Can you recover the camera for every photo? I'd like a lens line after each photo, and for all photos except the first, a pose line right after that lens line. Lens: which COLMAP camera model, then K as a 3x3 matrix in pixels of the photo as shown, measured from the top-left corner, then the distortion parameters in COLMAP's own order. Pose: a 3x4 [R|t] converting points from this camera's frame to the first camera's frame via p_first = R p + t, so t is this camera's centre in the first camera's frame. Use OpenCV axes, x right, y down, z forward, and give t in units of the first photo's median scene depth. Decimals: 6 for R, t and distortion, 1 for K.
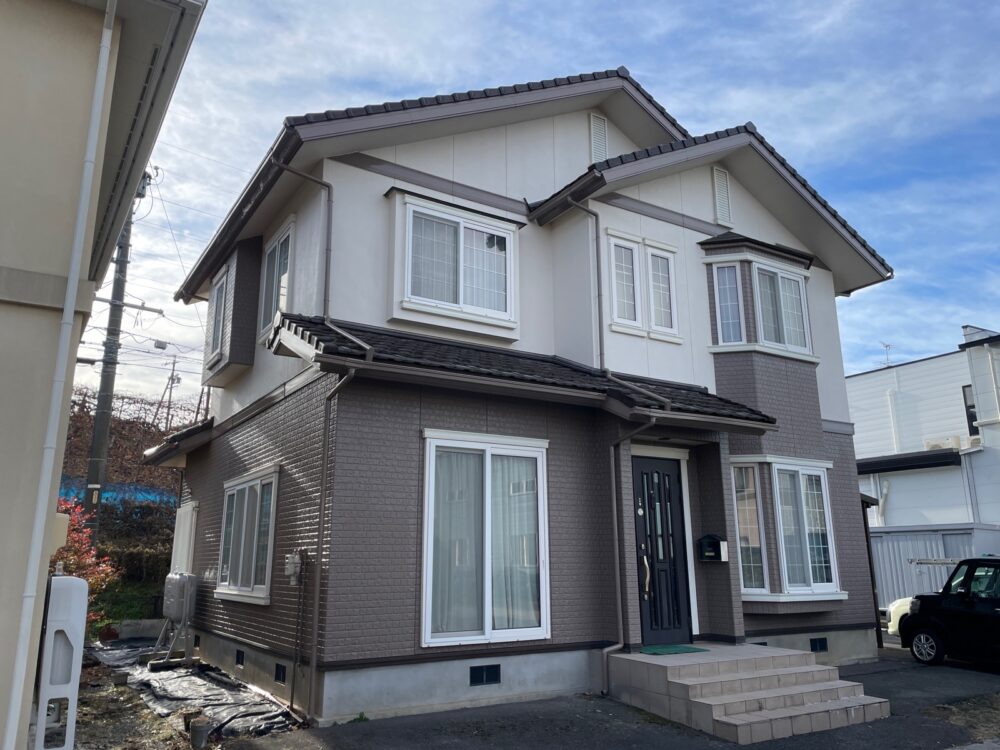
lens RADIAL K [[761.1, 0, 500.1], [0, 761.1, 358.8], [0, 0, 1]] dist [0.068358, -0.095802]
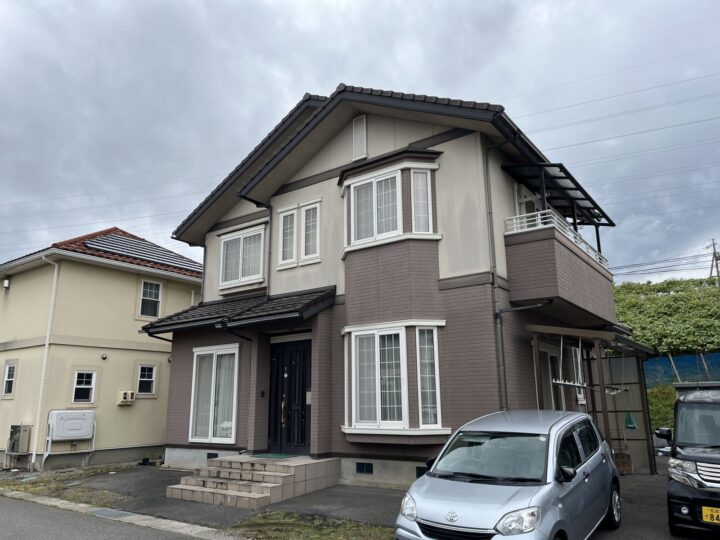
lens RADIAL K [[551.8, 0, 354.5], [0, 551.8, 266.5], [0, 0, 1]] dist [0.038698, -0.063034]
pose [[0.360893, -0.226292, -0.904736, 1.369678], [0.245857, 0.958883, -0.141764, 0.177194], [0.899617, -0.171274, 0.401690, 0.678522]]
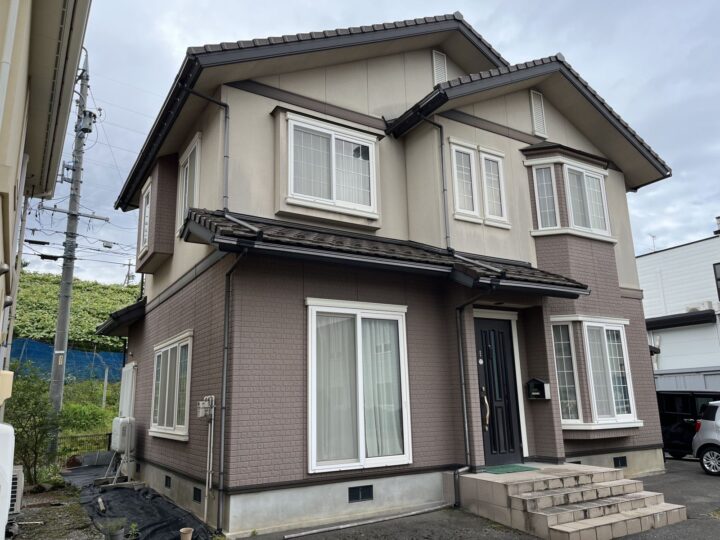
lens RADIAL K [[551.8, 0, 358.7], [0, 551.8, 269.9], [0, 0, 1]] dist [0.038698, -0.063034]
pose [[0.999669, -0.023241, -0.010992, -0.003643], [0.023486, 0.999465, 0.022769, 0.023444], [0.010457, -0.023019, 0.999680, 0.089999]]
